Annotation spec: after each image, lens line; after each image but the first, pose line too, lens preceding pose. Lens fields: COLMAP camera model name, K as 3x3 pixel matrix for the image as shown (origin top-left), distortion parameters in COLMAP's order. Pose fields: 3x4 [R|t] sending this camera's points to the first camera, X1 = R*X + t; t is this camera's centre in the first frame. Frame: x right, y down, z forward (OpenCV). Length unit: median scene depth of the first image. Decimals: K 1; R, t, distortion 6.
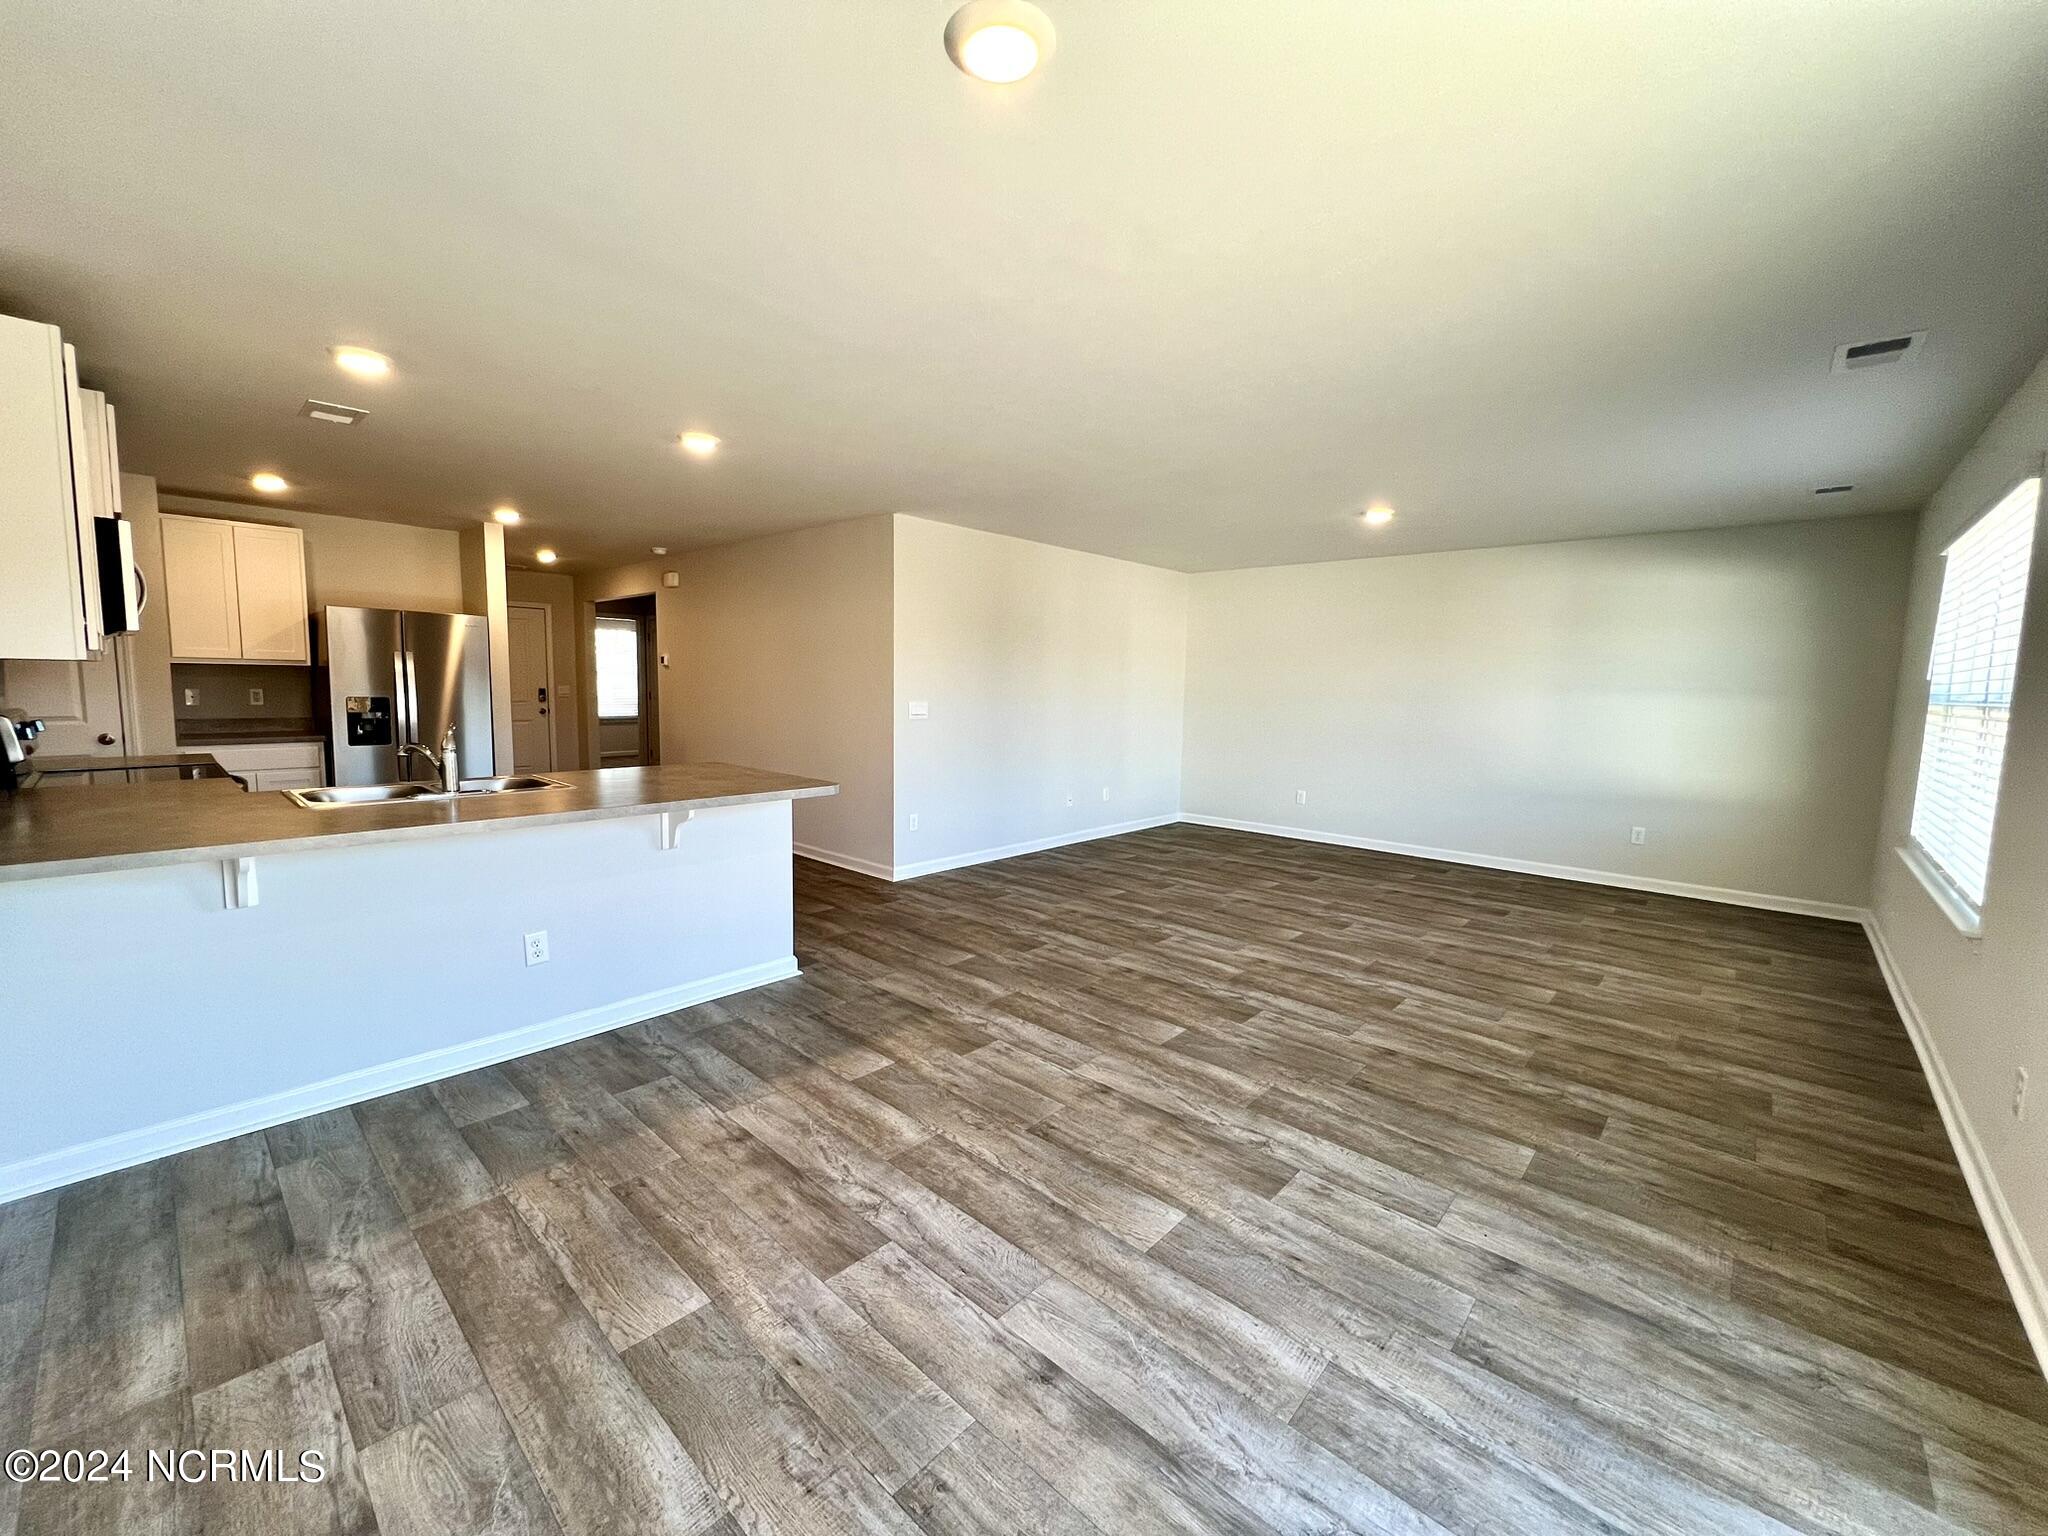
lens RADIAL K [[816.7, 0, 1022.2], [0, 816.7, 764.9], [0, 0, 1]] dist [-0.006270, 0.001145]
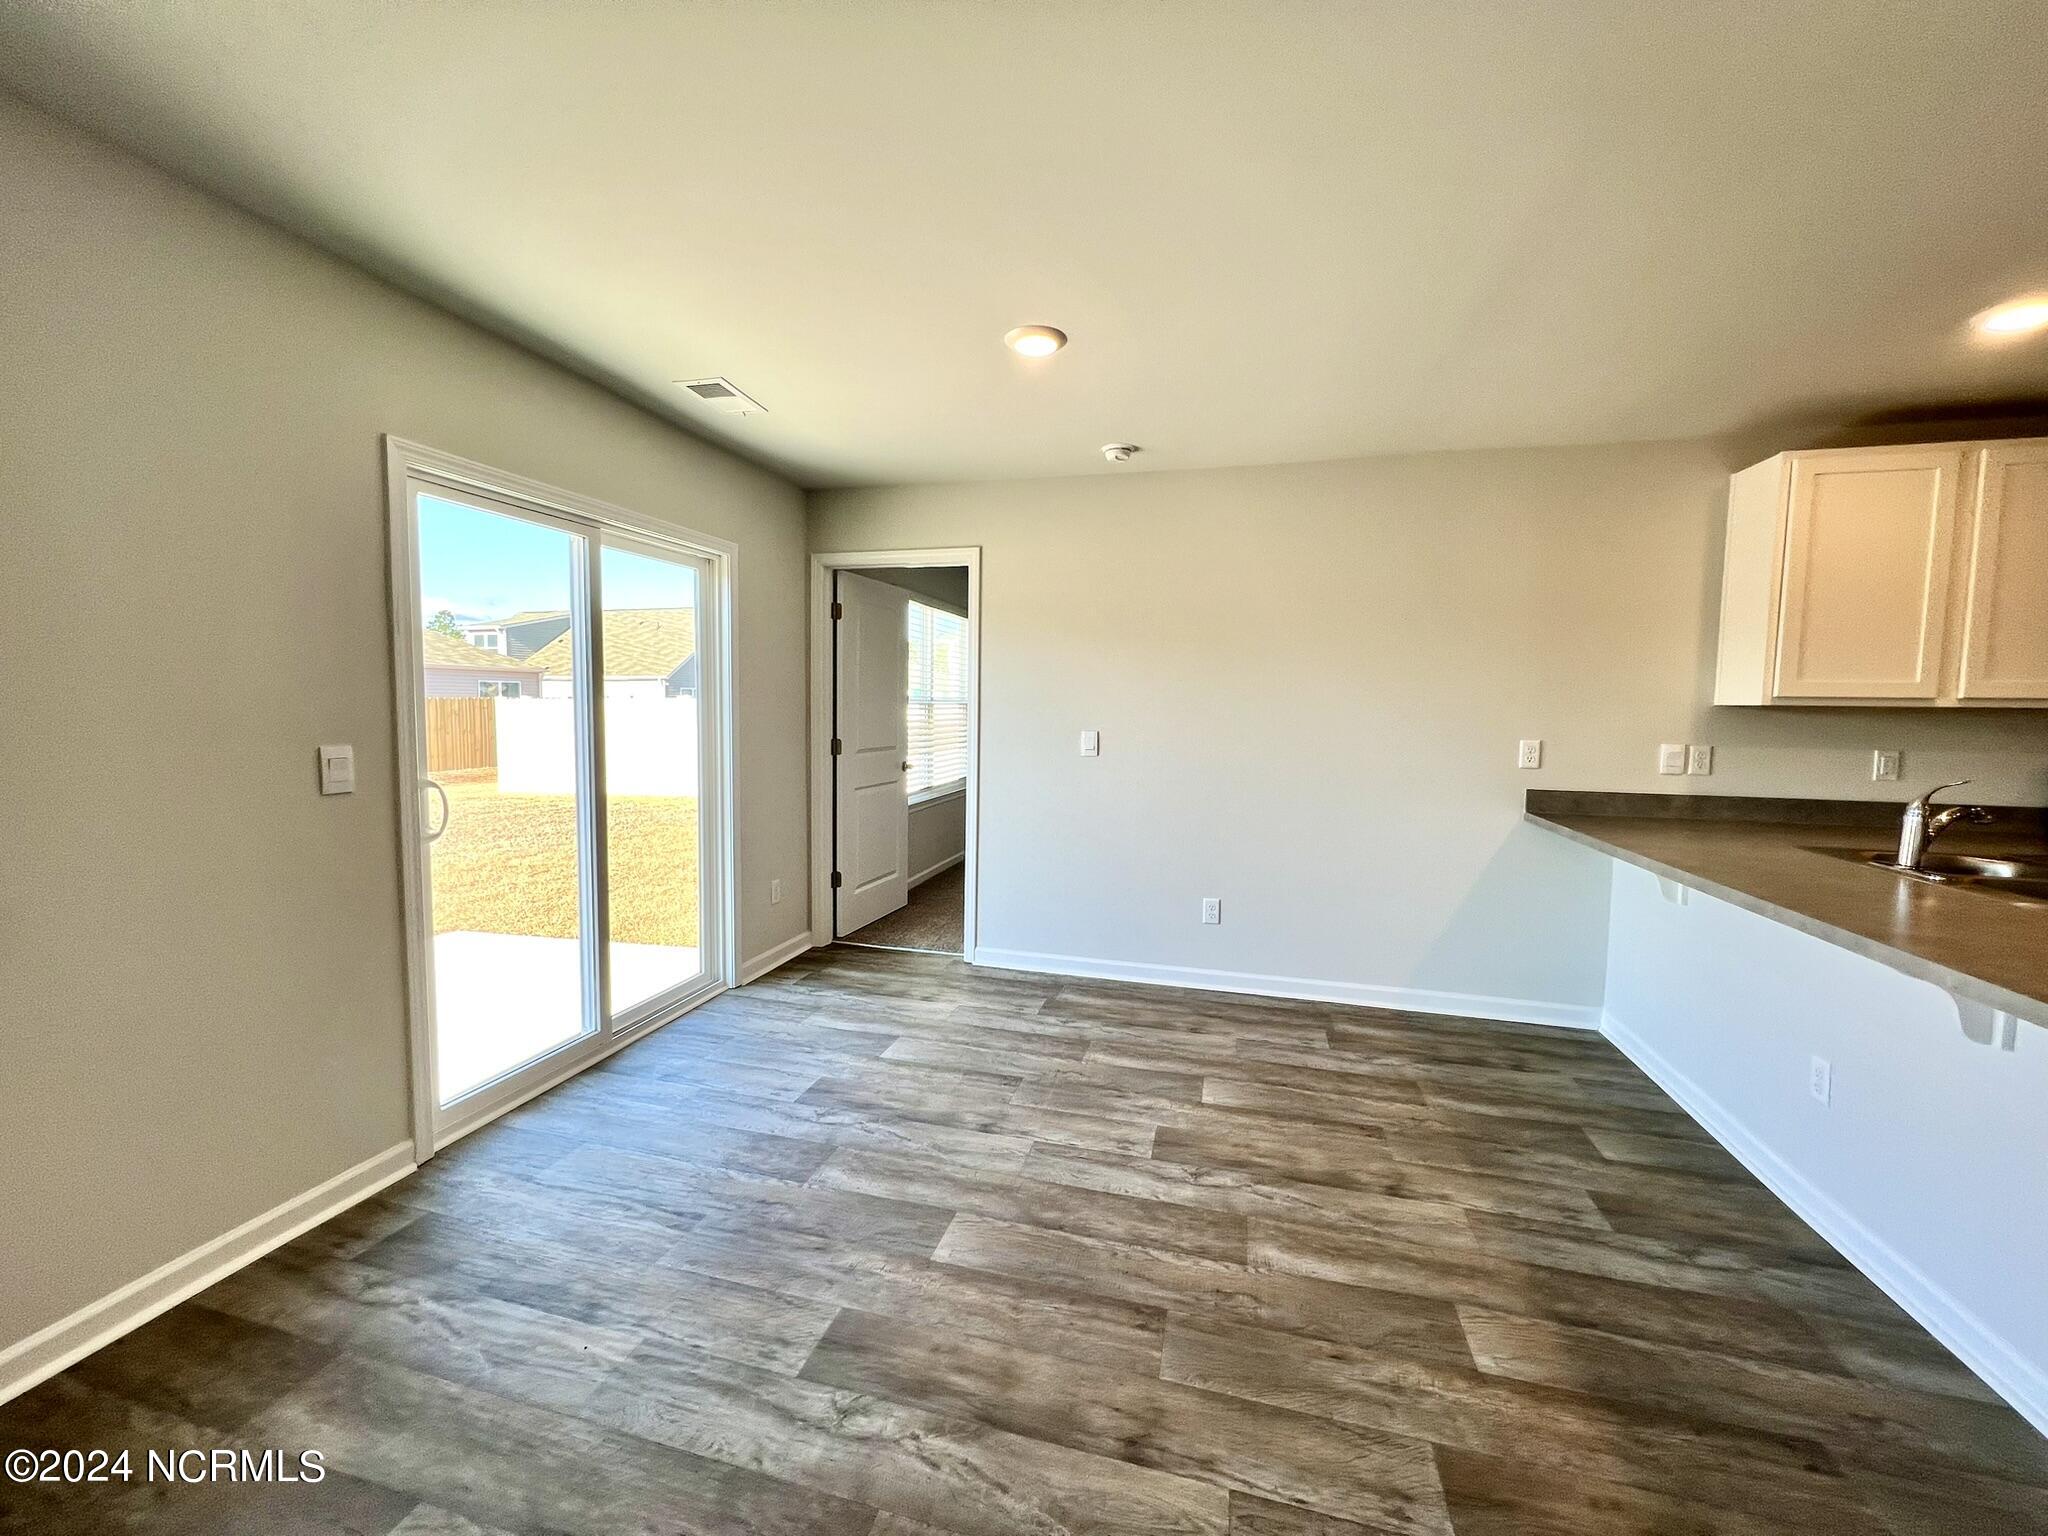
lens RADIAL K [[817.1, 0, 1019.3], [0, 817.1, 761.7], [0, 0, 1]] dist [0.000053, -0.000055]
pose [[-0.889243, -0.000389, -0.457436, 0.650633], [-0.079510, 0.984909, 0.153727, -0.193492], [0.450473, 0.173072, -0.875854, 2.129063]]
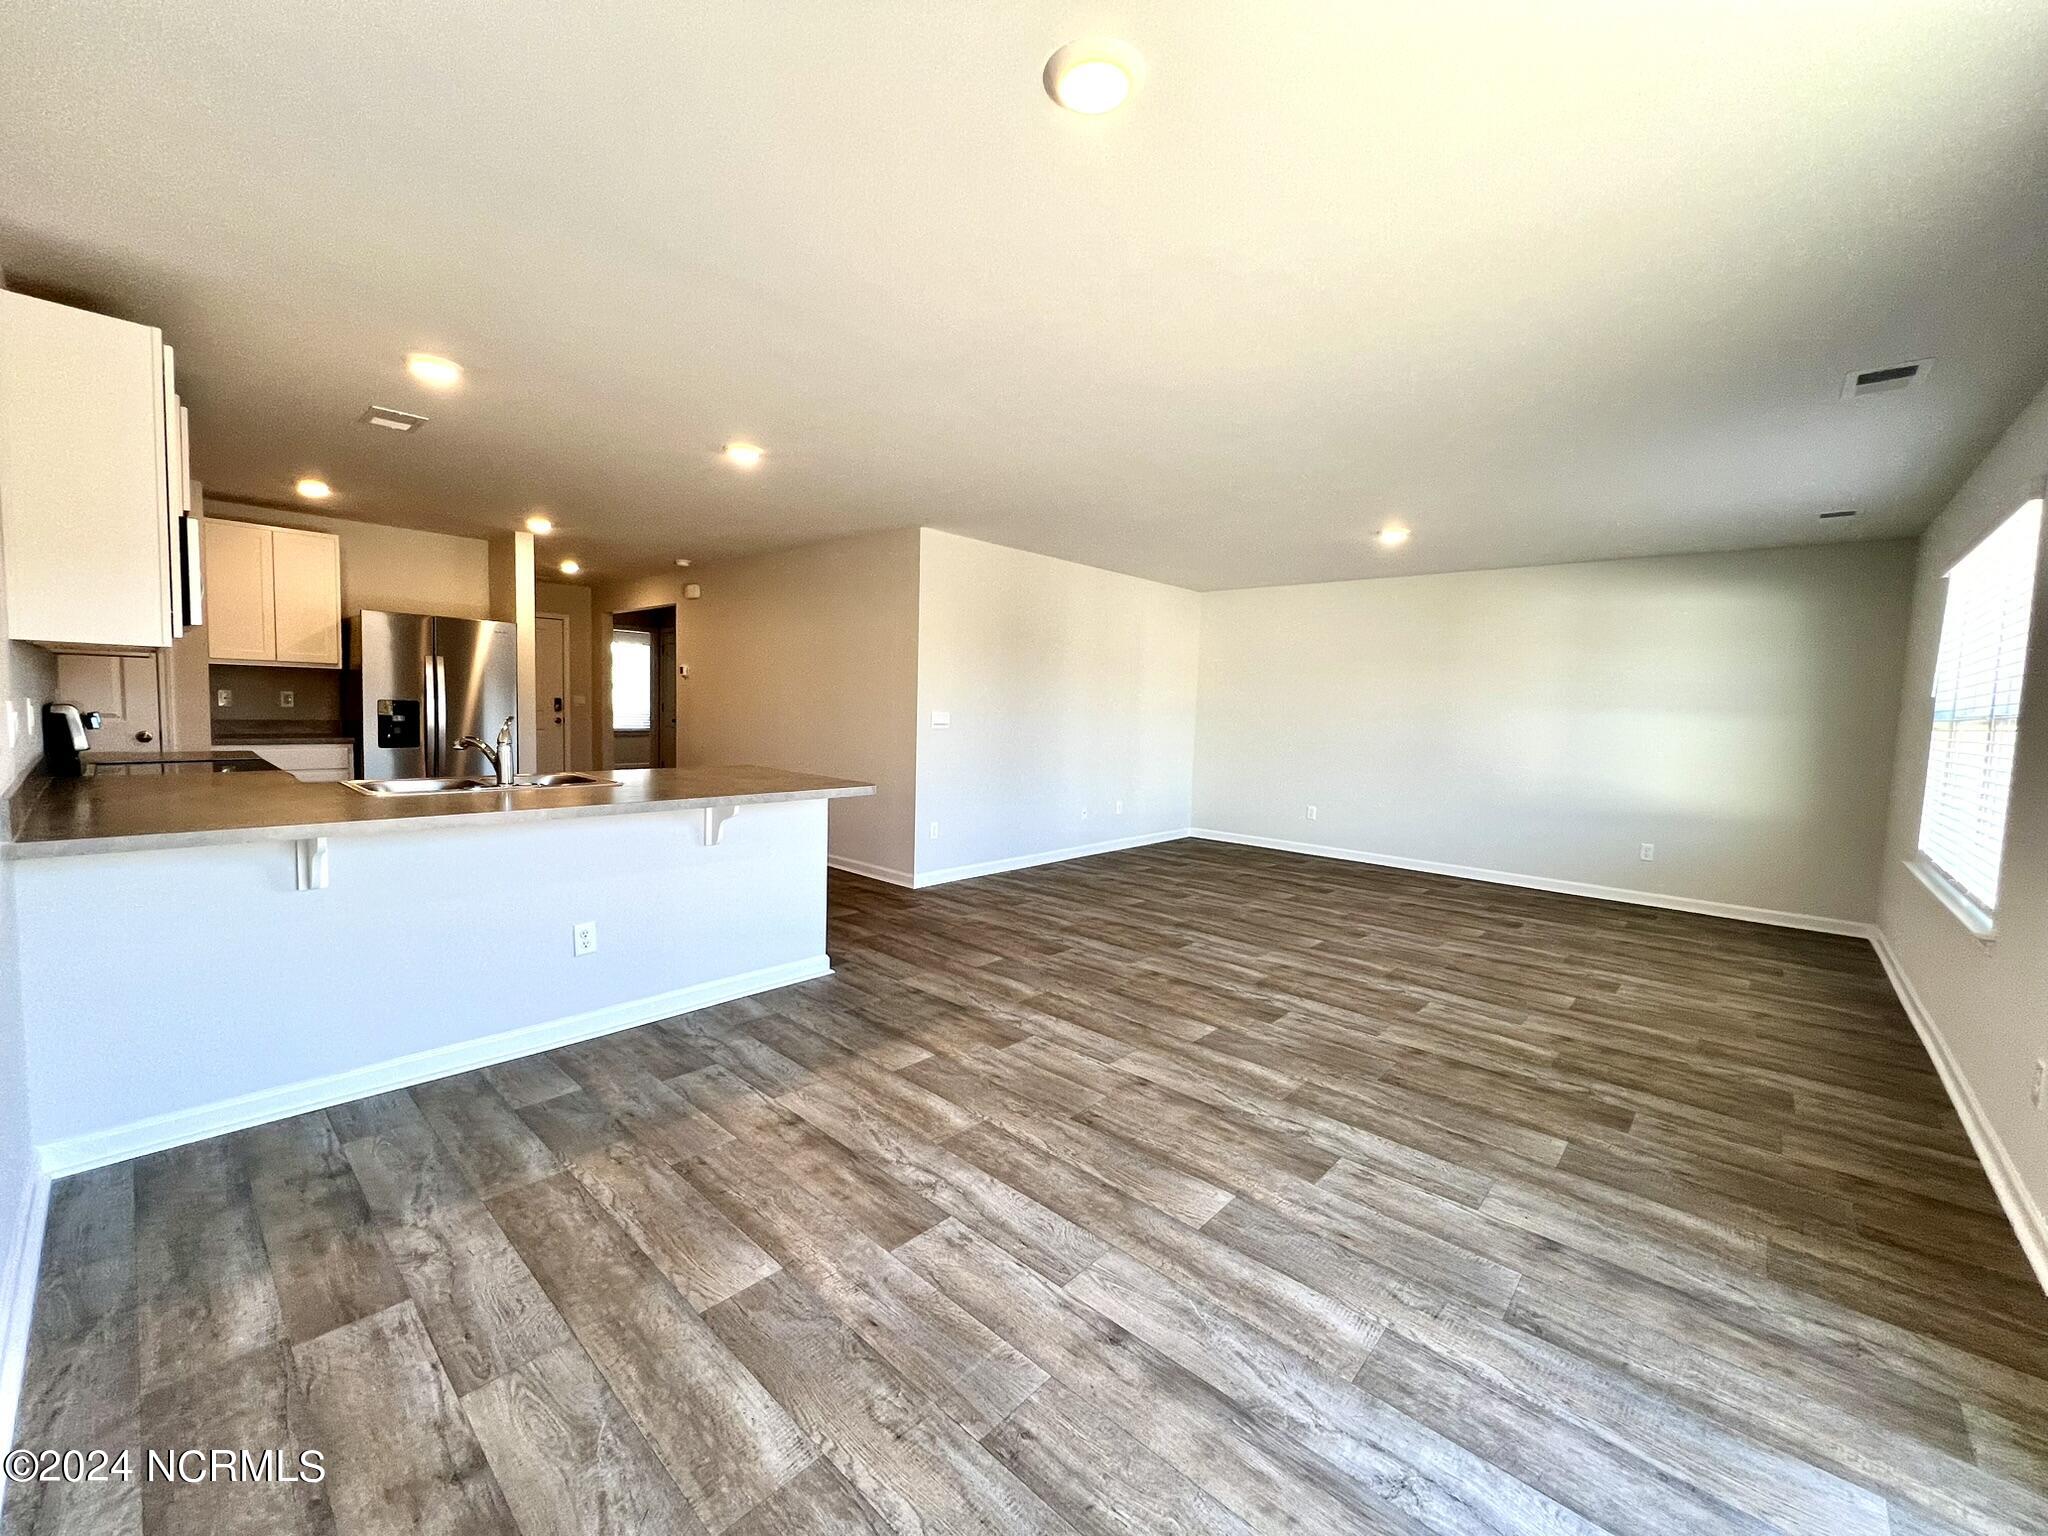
lens RADIAL K [[816.7, 0, 1023.5], [0, 816.7, 764.3], [0, 0, 1]] dist [-0.006270, 0.001145]
pose [[0.999917, 0.012093, 0.004451, -0.072105], [-0.011967, 0.999554, -0.027349, 0.037113], [-0.004780, 0.027293, 0.999616, -0.038832]]
